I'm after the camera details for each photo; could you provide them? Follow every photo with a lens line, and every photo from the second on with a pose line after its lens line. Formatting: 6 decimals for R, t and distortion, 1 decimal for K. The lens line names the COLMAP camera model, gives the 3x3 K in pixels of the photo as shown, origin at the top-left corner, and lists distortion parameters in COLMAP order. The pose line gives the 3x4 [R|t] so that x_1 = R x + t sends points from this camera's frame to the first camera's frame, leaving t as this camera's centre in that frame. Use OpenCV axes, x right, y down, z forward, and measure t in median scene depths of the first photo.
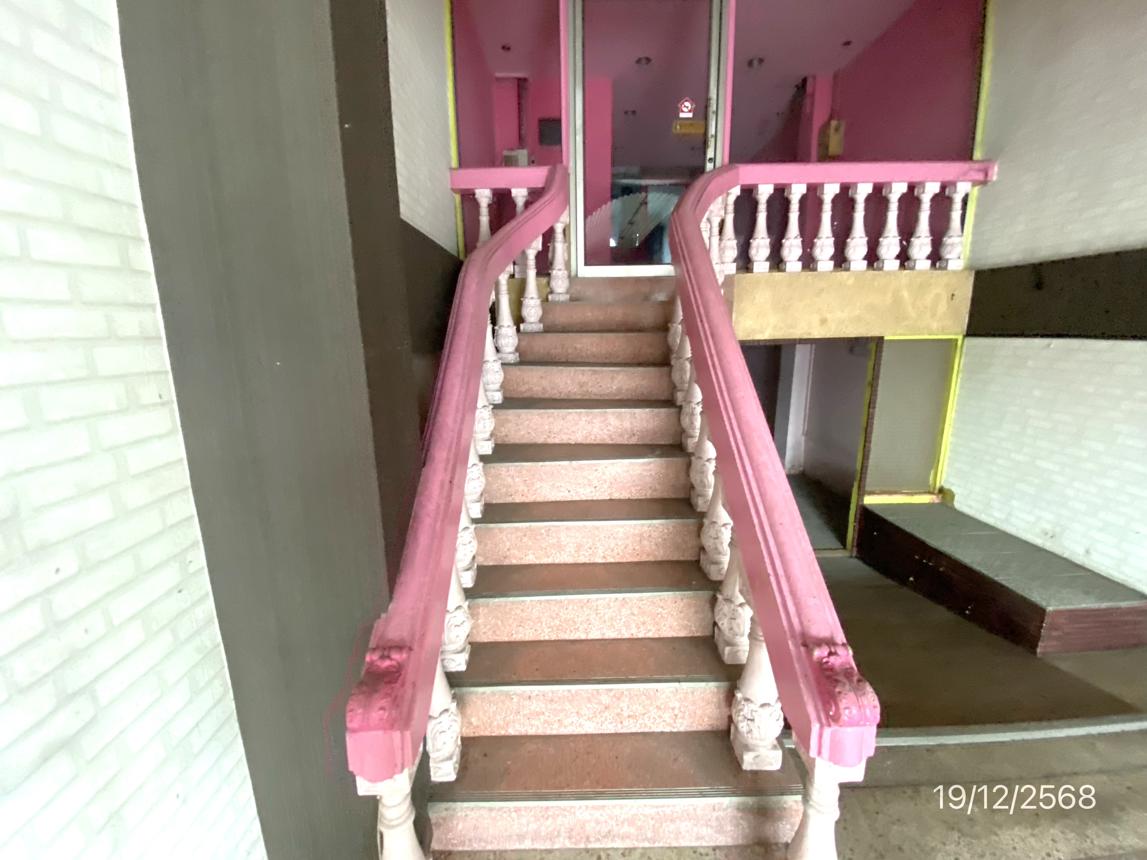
lens RADIAL K [[463.9, 0, 573.5], [0, 463.9, 430.0], [0, 0, 1]] dist [0.000140, -0.006892]
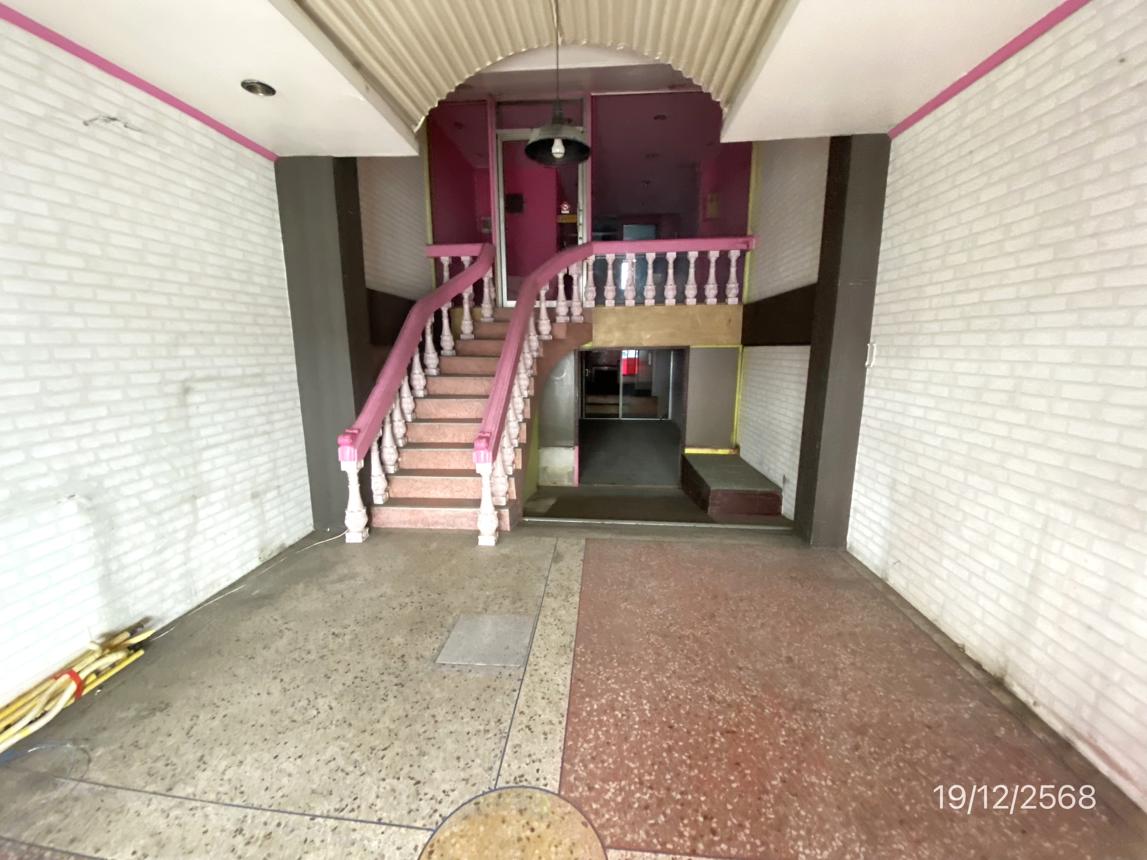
lens RADIAL K [[465.6, 0, 573.5], [0, 465.6, 430.0], [0, 0, 1]] dist [0.064133, -0.000032]
pose [[0.995343, 0.034133, -0.090156, 0.456781], [-0.036286, 0.999091, -0.022351, 0.150560], [0.089311, 0.025518, 0.995677, -0.690637]]
